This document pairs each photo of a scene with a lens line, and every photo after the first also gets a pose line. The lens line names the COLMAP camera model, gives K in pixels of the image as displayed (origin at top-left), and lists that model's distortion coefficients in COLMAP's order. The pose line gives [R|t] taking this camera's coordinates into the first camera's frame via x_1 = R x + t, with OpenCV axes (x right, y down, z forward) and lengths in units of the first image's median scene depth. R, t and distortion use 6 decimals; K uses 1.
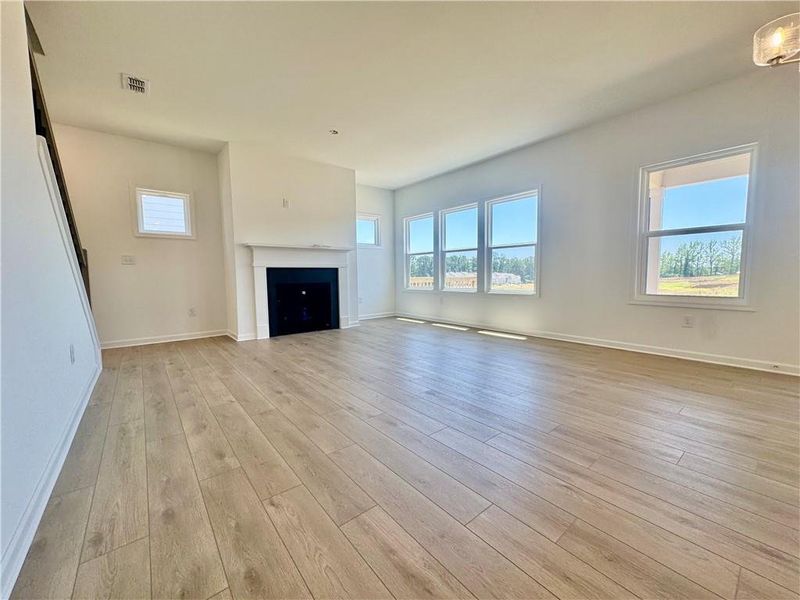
lens RADIAL K [[319.7, 0, 403.1], [0, 319.7, 299.5], [0, 0, 1]] dist [-0.002209, -0.000132]
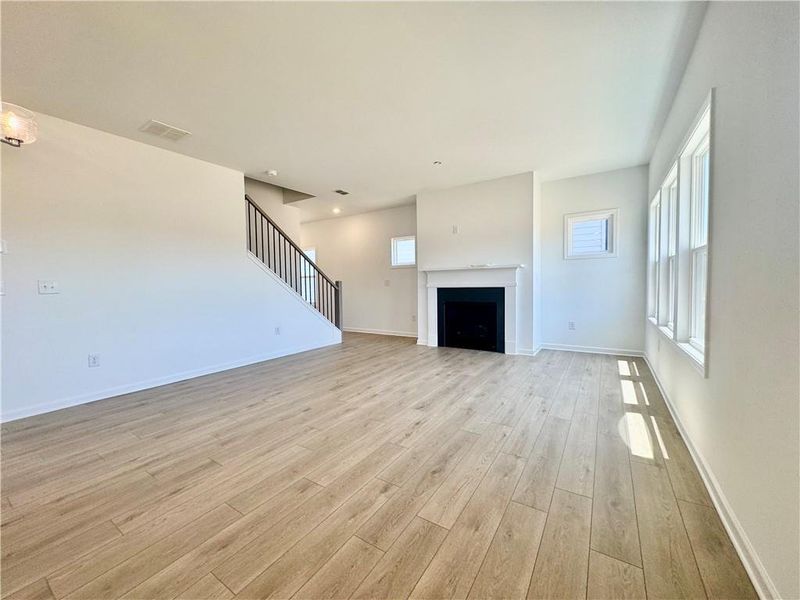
lens RADIAL K [[319.7, 0, 400.9], [0, 319.7, 297.1], [0, 0, 1]] dist [-0.002209, -0.000132]
pose [[0.296096, 0.044790, -0.954107, 0.698780], [-0.059048, 0.997848, 0.028518, -0.093442], [0.953331, 0.047893, 0.298104, 0.522121]]
